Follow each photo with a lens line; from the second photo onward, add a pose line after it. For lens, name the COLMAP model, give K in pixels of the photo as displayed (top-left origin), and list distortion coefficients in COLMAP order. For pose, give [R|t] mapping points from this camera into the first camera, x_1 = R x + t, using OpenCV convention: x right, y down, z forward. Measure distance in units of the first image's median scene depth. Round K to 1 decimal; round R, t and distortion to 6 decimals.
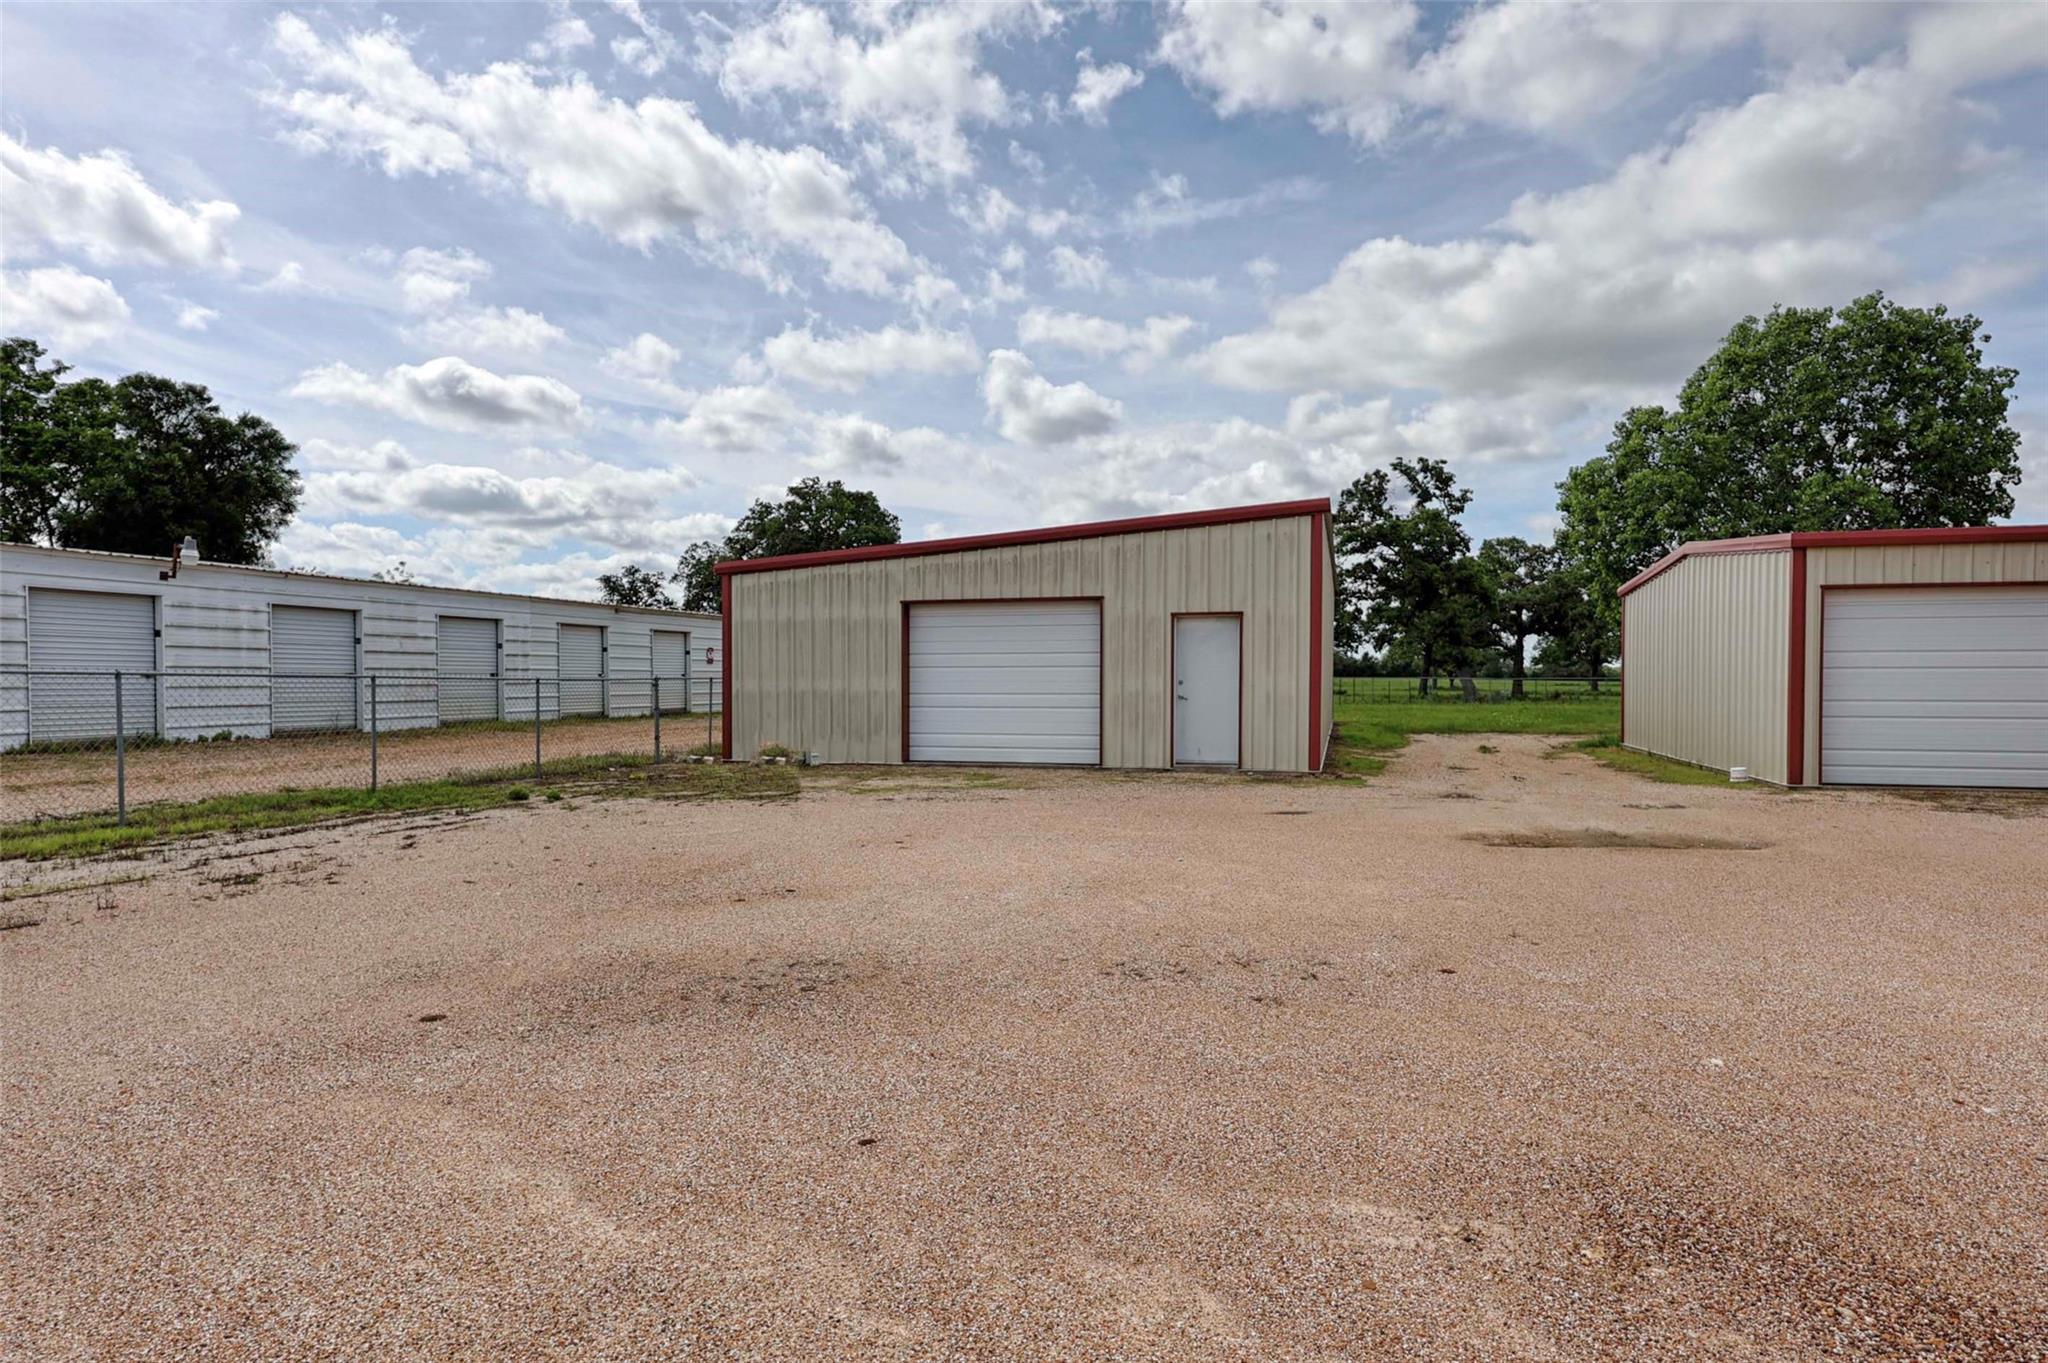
lens RADIAL K [[1166.8, 0, 1017.0], [0, 1166.8, 694.6], [0, 0, 1]] dist [0.005364, 0.000097]
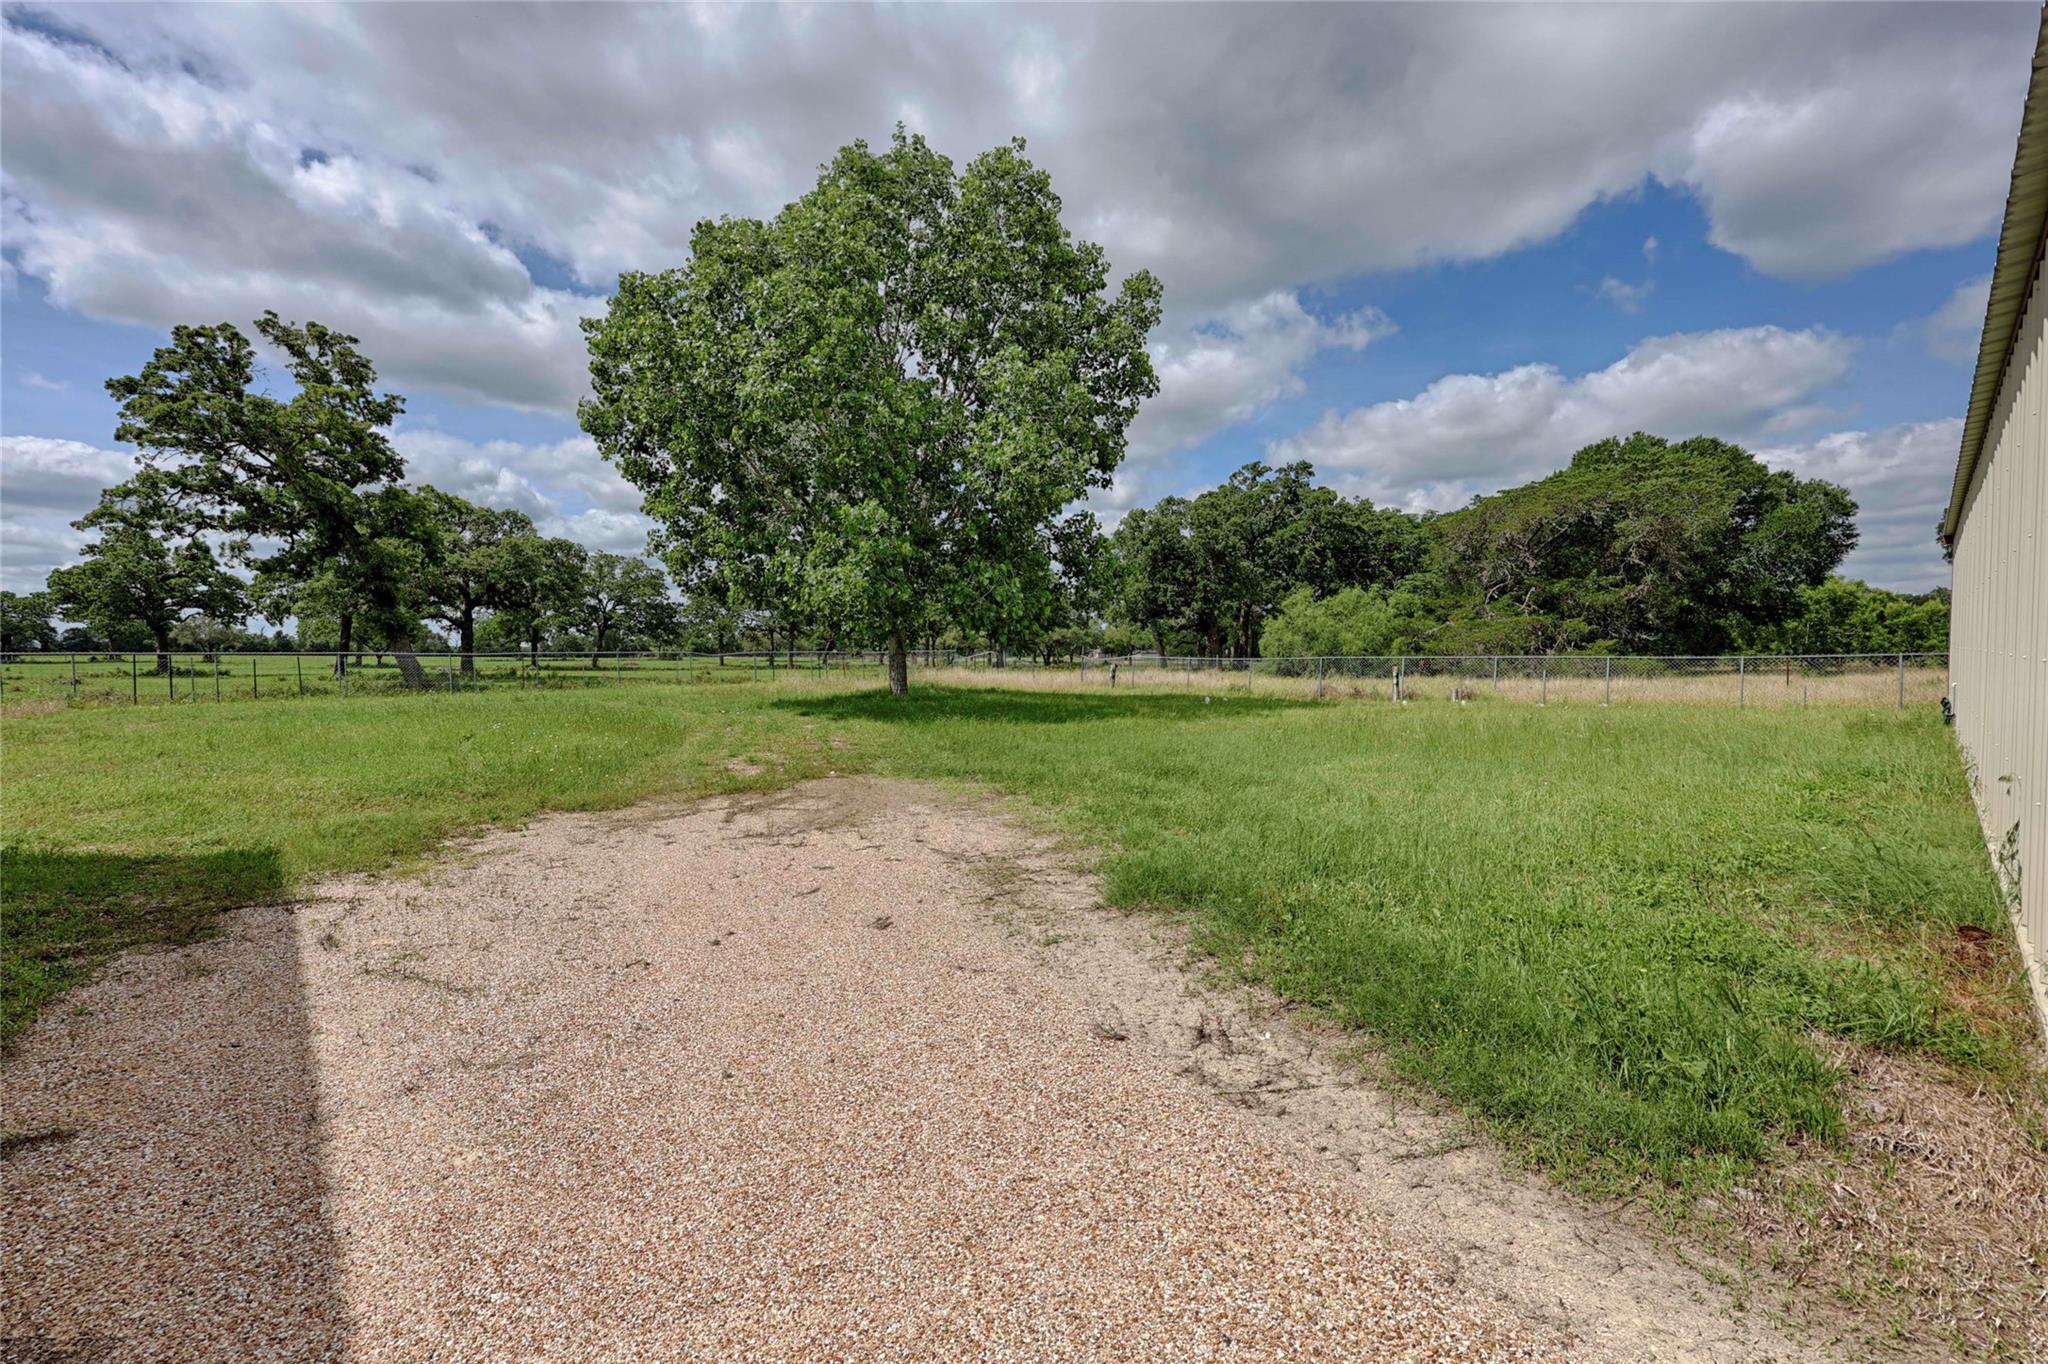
lens RADIAL K [[832.0, 0, 1016.7], [0, 832.0, 677.7], [0, 0, 1]] dist [0.008930, -0.000312]
pose [[0.534352, -0.030688, 0.844705, 0.148315], [0.020525, 0.999517, 0.023328, -0.002845], [-0.845013, 0.004872, 0.534724, 0.399654]]
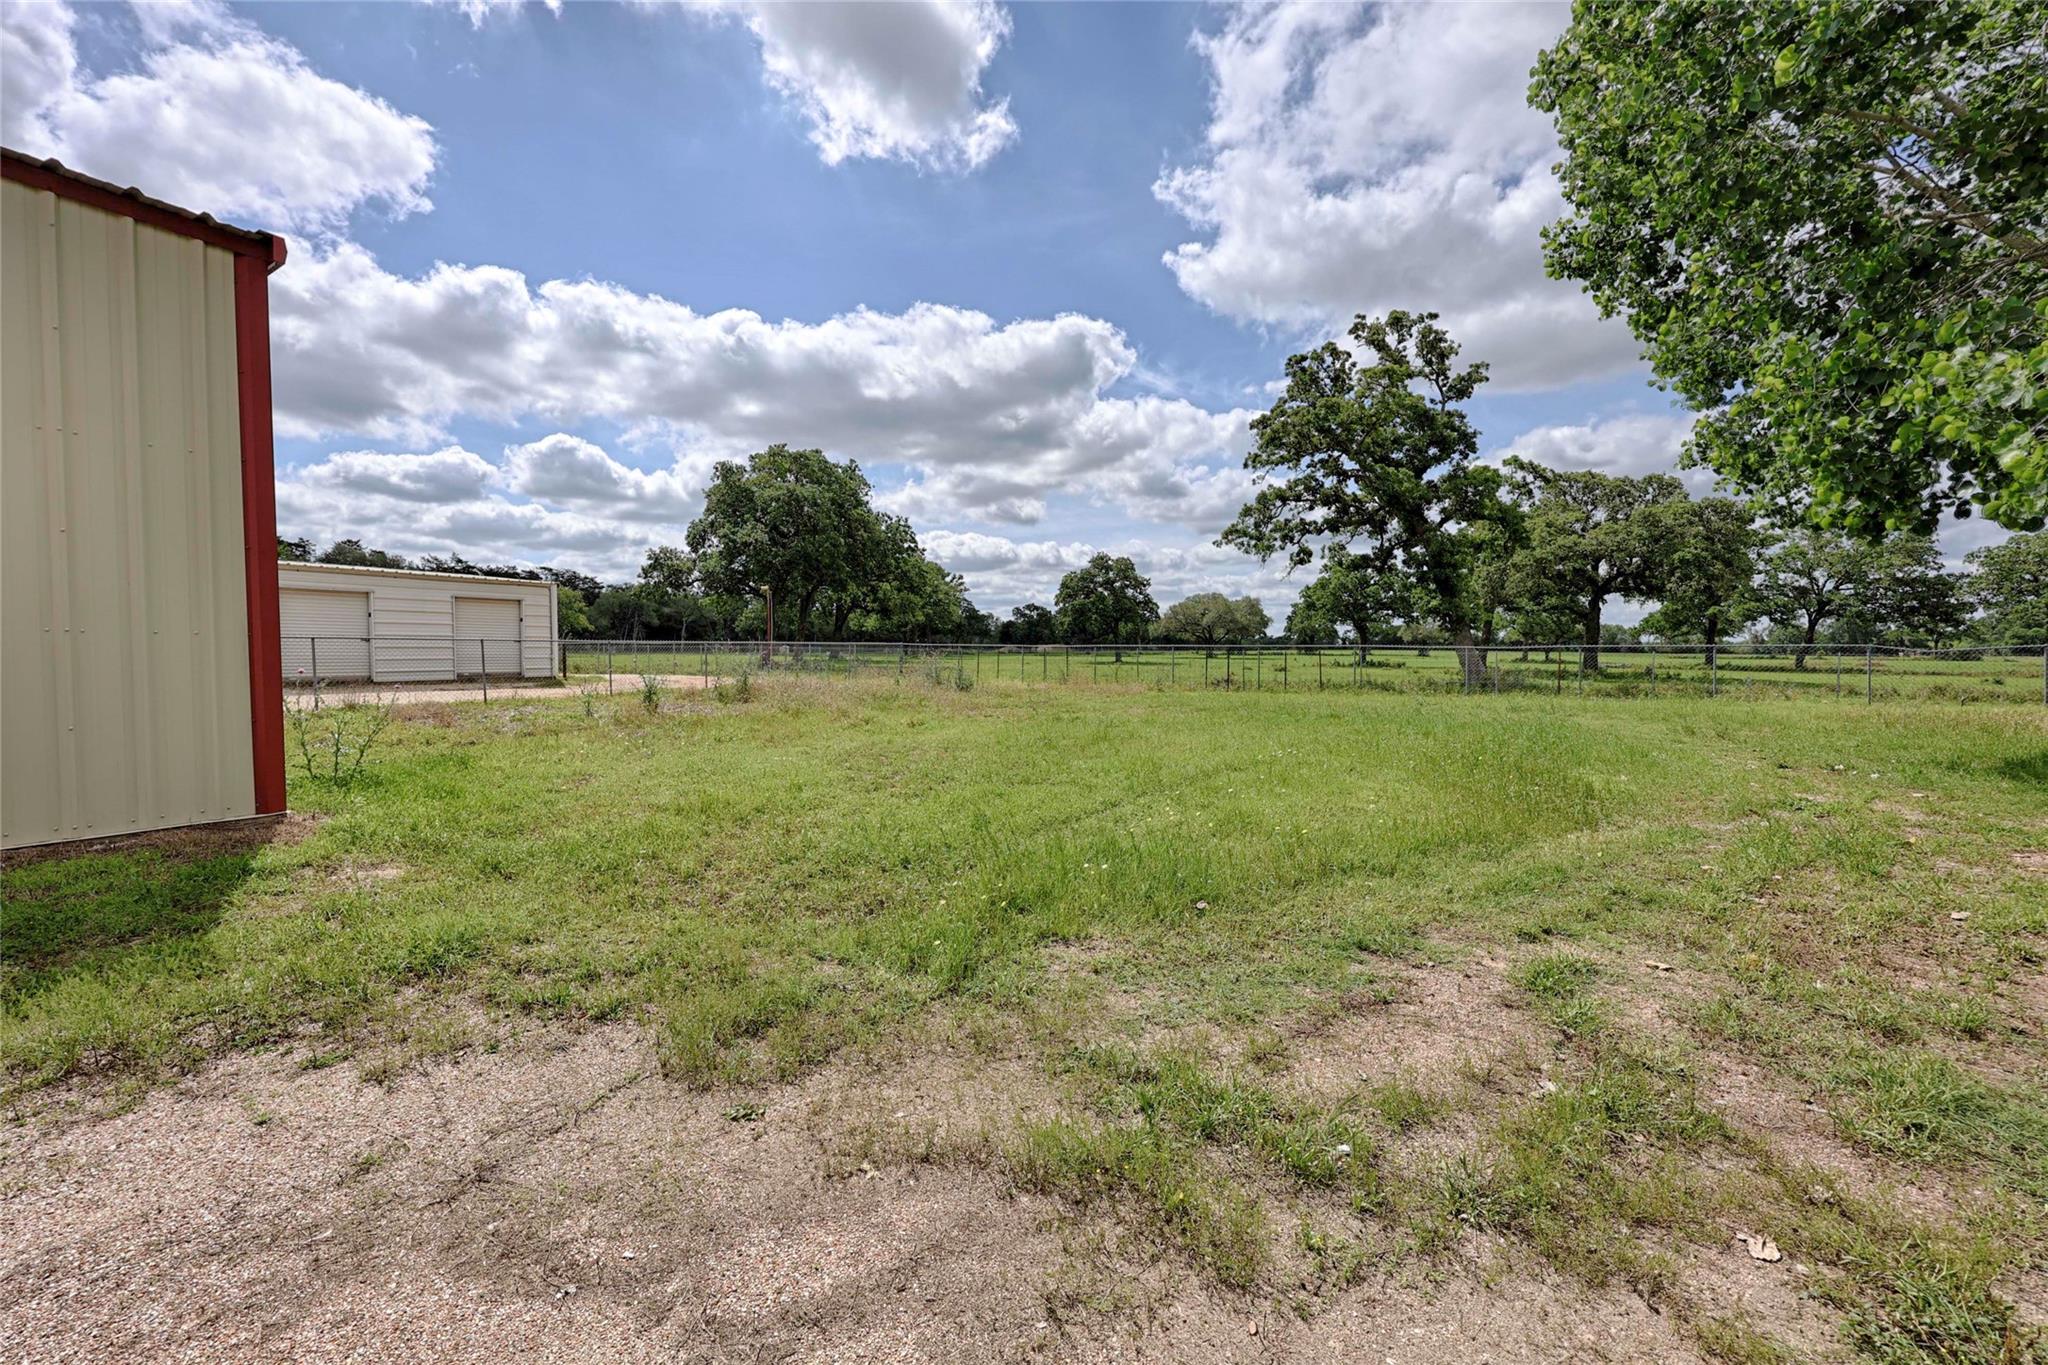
lens RADIAL K [[832.0, 0, 1018.9], [0, 832.0, 679.3], [0, 0, 1]] dist [0.008930, -0.000312]
pose [[0.972264, 0.005619, -0.233820, 0.249096], [-0.001933, 0.999870, 0.015991, -0.002814], [0.233879, -0.015096, 0.972148, 0.484893]]
